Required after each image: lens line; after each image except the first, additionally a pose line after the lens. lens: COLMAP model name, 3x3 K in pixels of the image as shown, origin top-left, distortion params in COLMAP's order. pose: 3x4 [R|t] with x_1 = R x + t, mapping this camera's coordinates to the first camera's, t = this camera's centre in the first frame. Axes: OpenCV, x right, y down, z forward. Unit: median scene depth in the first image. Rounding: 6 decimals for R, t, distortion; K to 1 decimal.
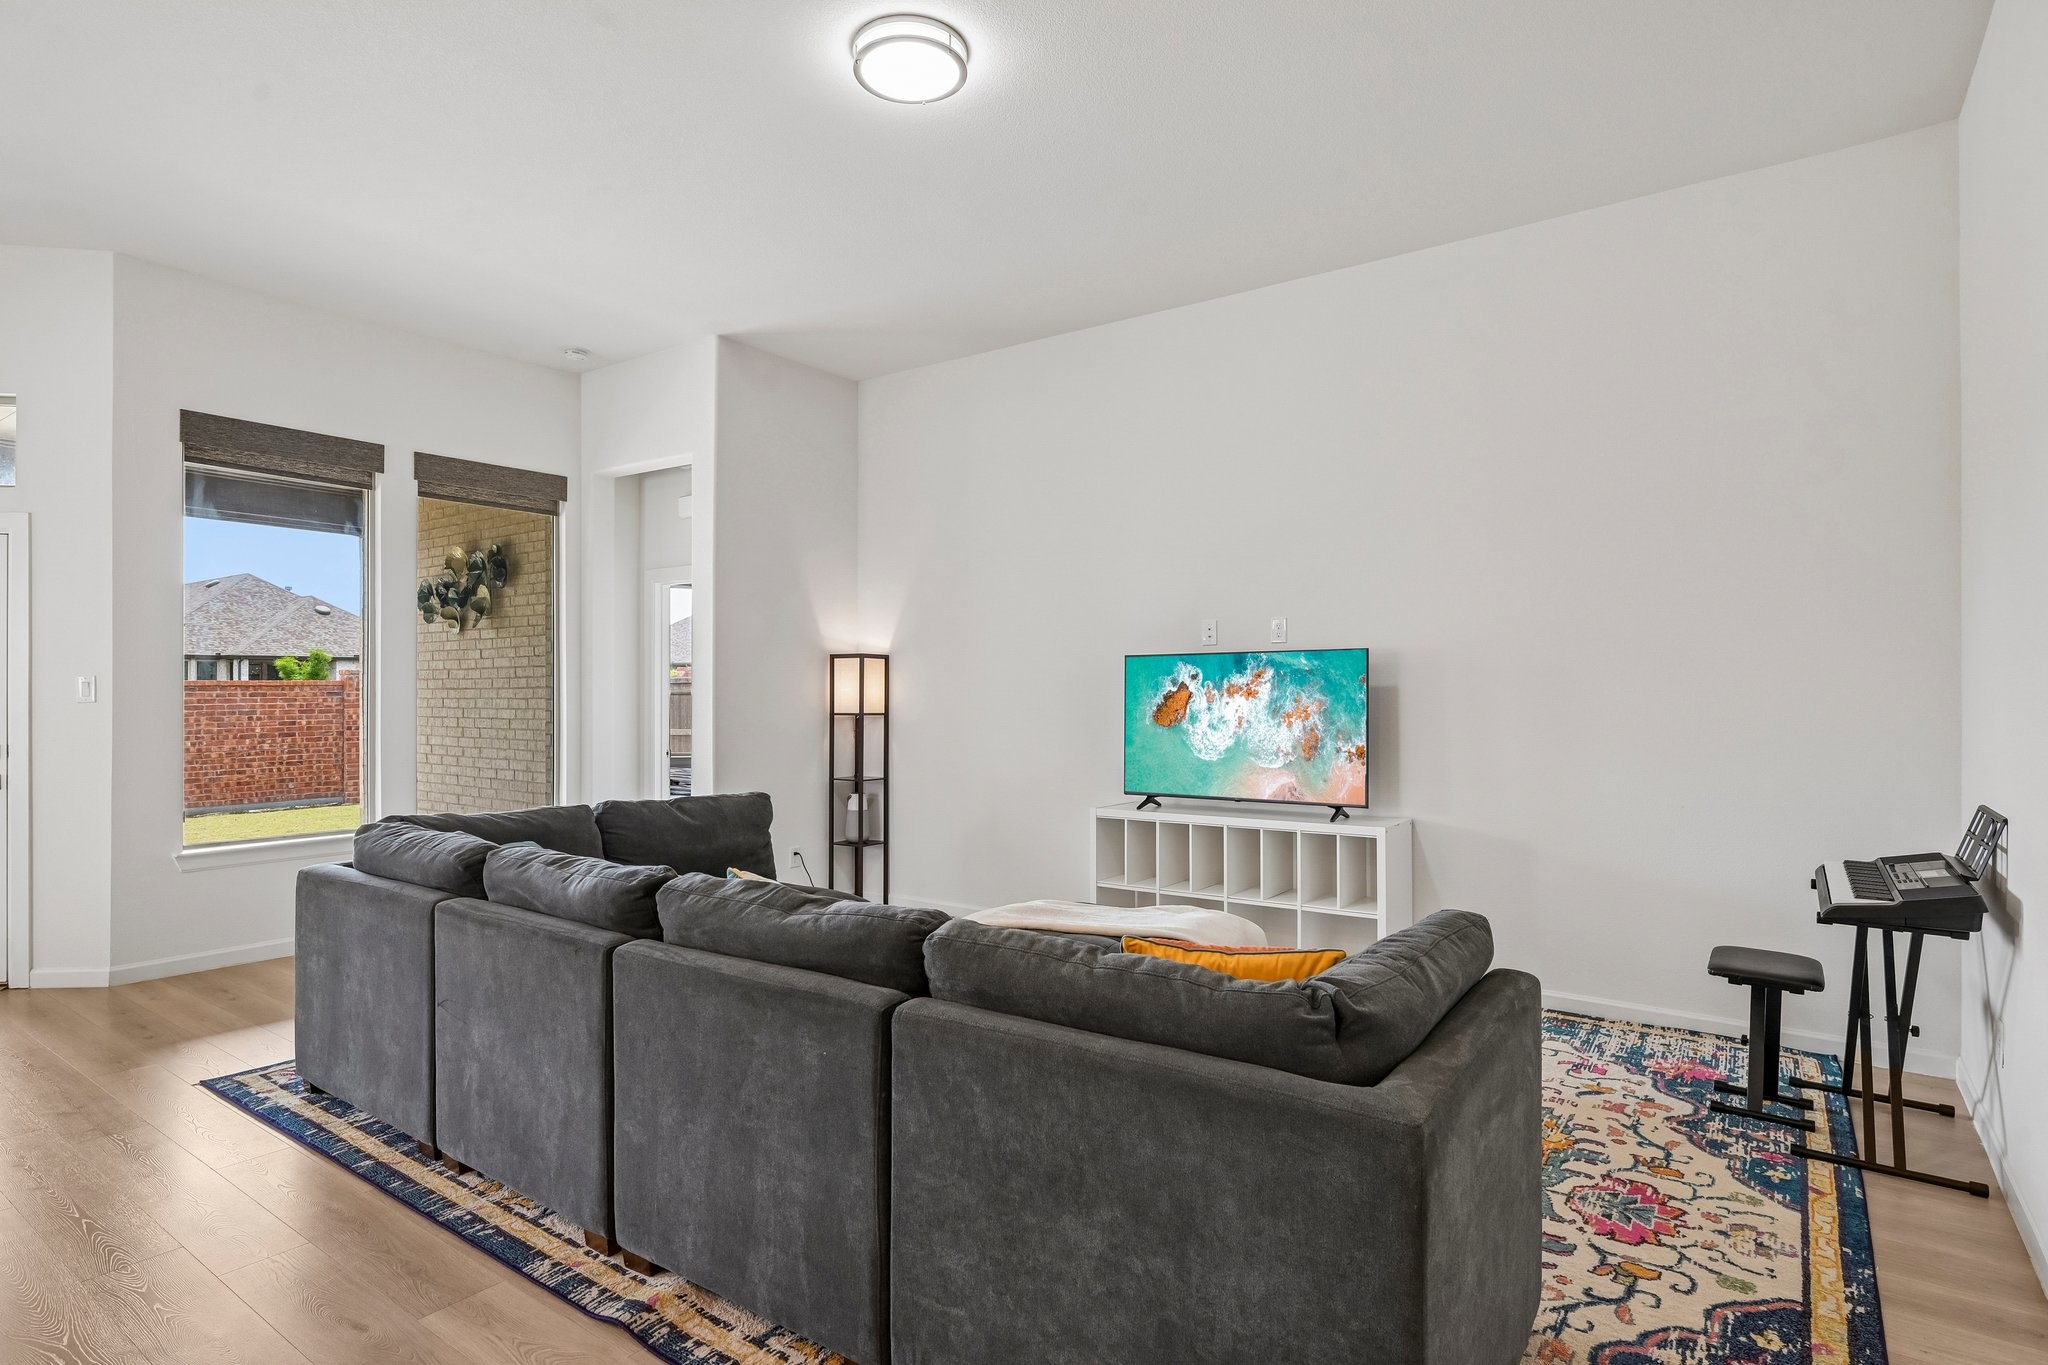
lens RADIAL K [[1072.9, 0, 1025.1], [0, 1072.9, 685.8], [0, 0, 1]] dist [-0.002800, 0.001965]
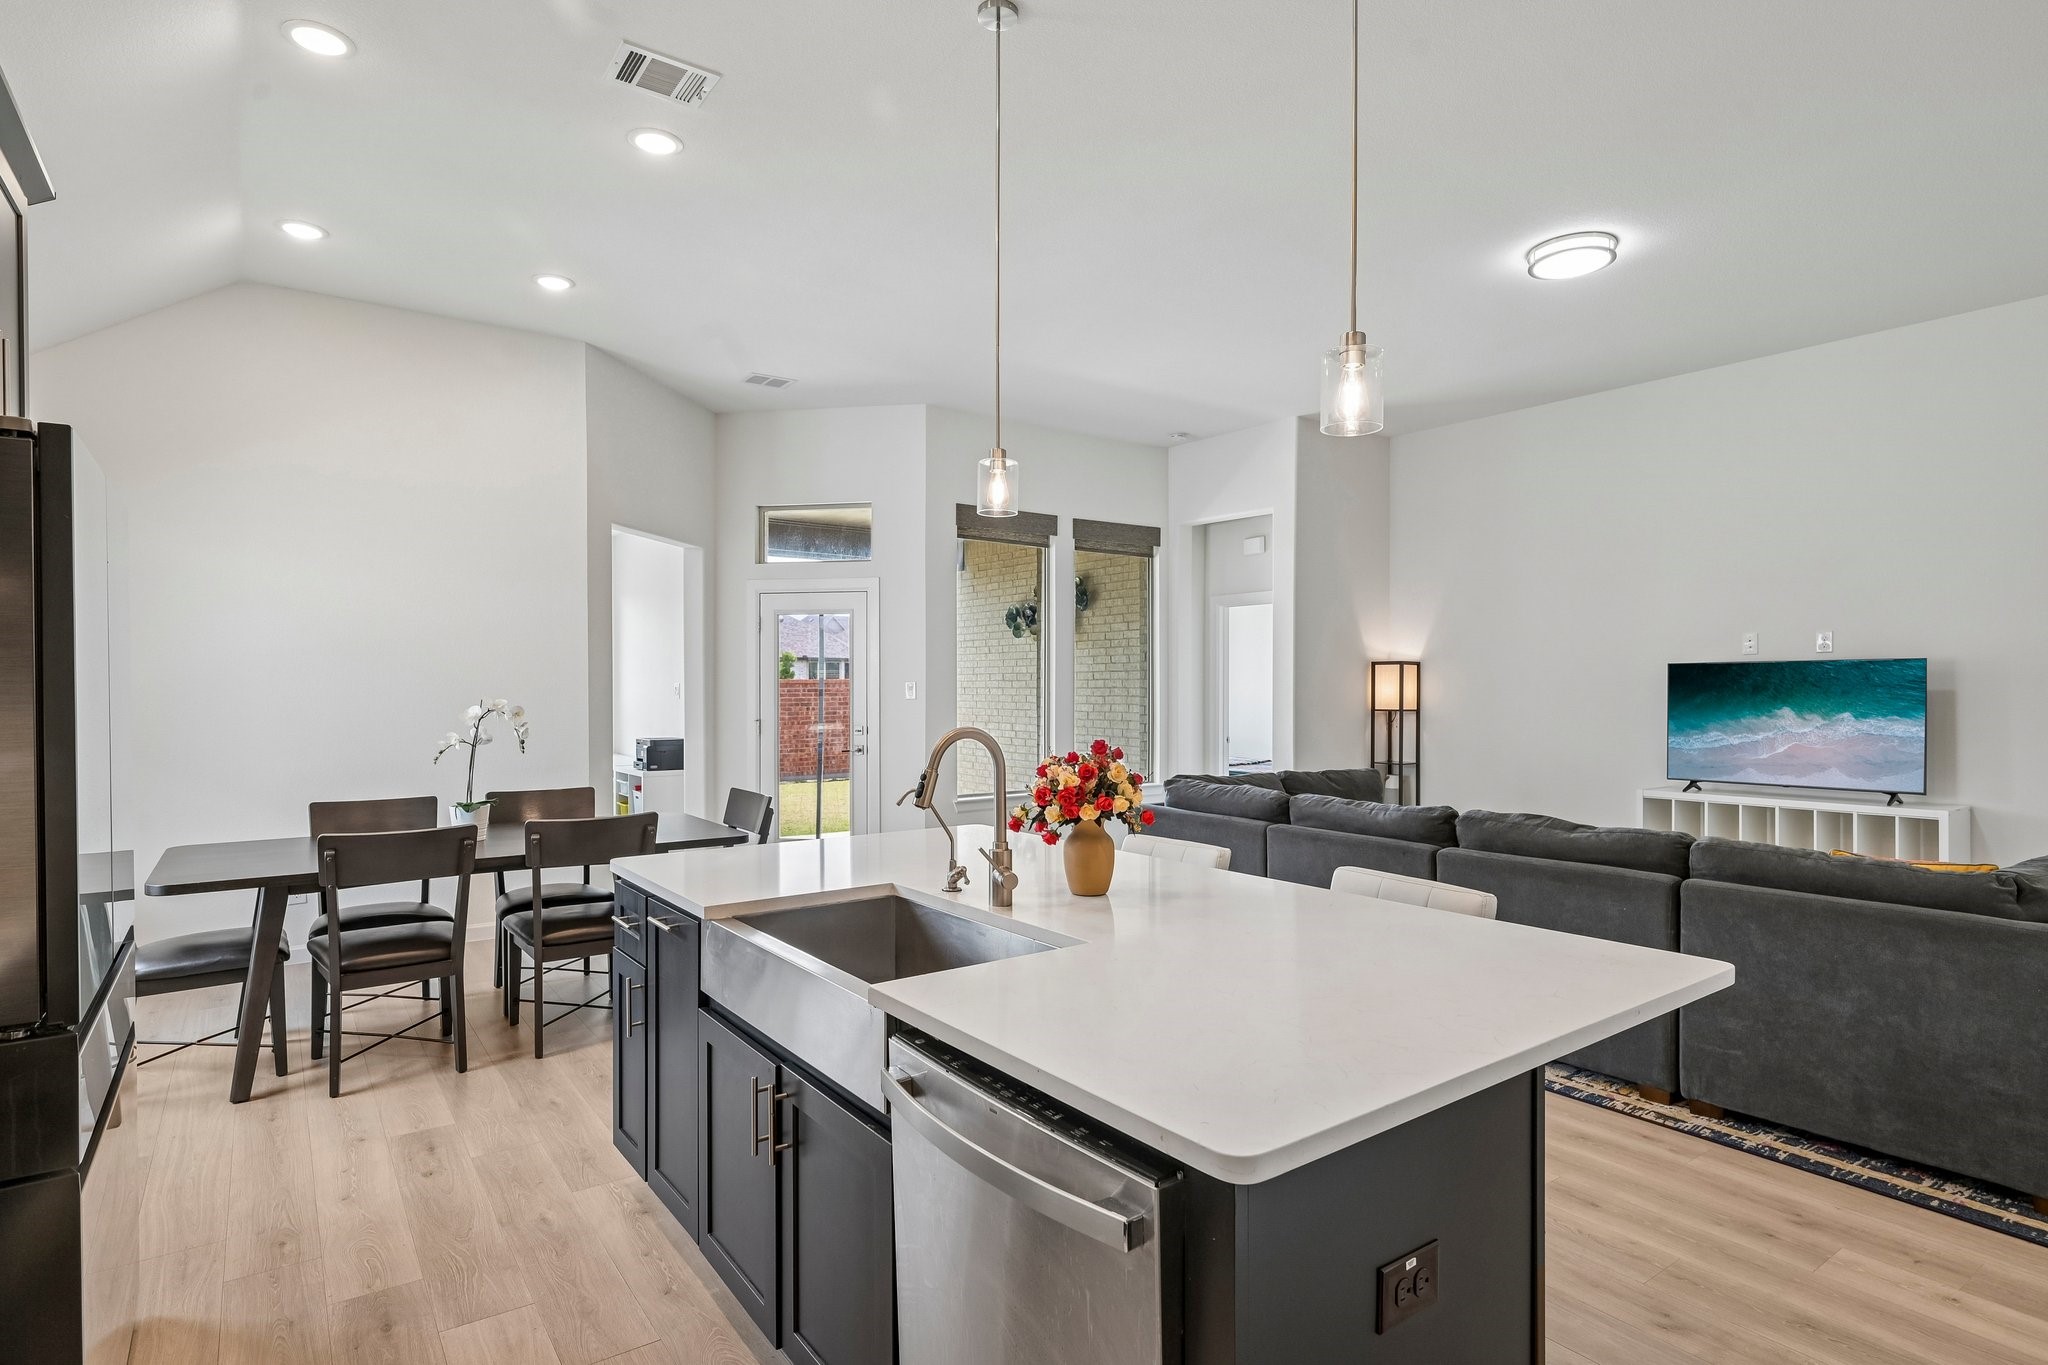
lens RADIAL K [[1072.9, 0, 1015.1], [0, 1072.9, 690.0], [0, 0, 1]] dist [-0.002800, 0.001965]
pose [[0.949258, 0.001778, -0.314492, -0.244061], [0.001432, 0.999949, 0.009977, -0.013016], [0.314494, -0.009922, 0.949208, -0.401468]]
